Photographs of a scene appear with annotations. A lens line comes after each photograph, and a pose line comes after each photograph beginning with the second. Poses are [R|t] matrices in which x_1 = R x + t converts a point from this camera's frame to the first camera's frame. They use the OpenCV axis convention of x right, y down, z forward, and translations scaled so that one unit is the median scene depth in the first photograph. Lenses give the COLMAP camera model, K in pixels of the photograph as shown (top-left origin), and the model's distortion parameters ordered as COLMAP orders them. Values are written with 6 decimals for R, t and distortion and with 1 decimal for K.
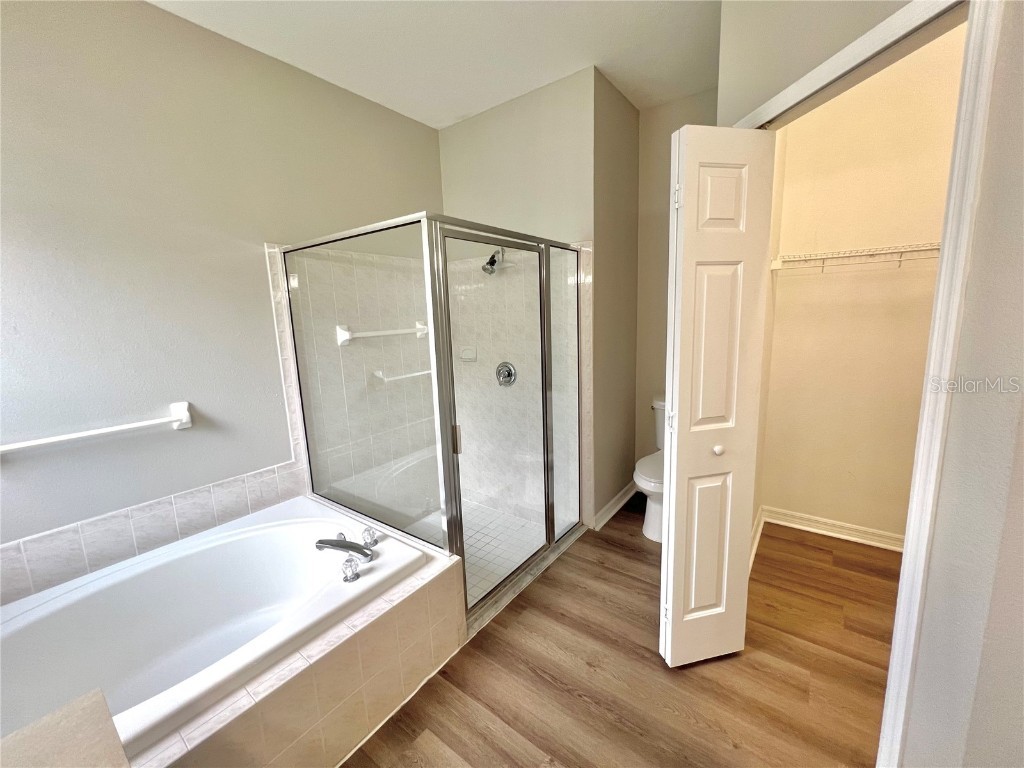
lens RADIAL K [[410.3, 0, 512.3], [0, 410.3, 383.0], [0, 0, 1]] dist [-0.002048, 0.000516]
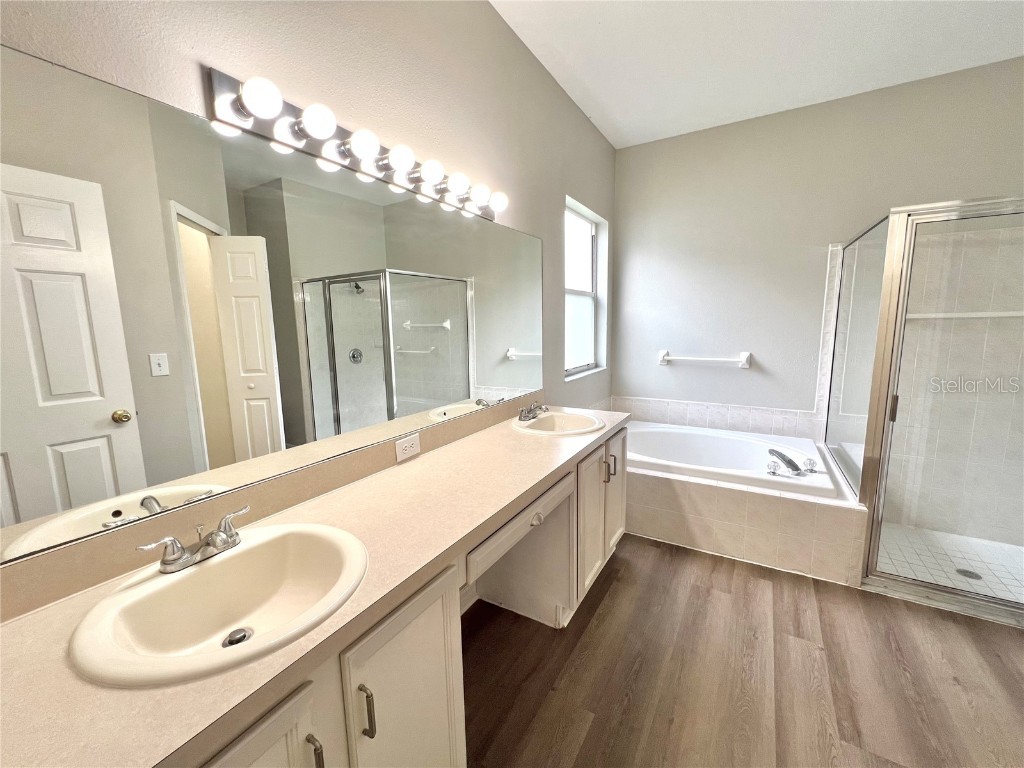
lens RADIAL K [[410.3, 0, 511.4], [0, 410.3, 383.4], [0, 0, 1]] dist [-0.002048, 0.000516]
pose [[0.106787, 0.176503, -0.978490, 0.755128], [-0.156071, 0.974894, 0.158822, 0.056430], [0.981956, 0.135754, 0.131653, -0.145330]]
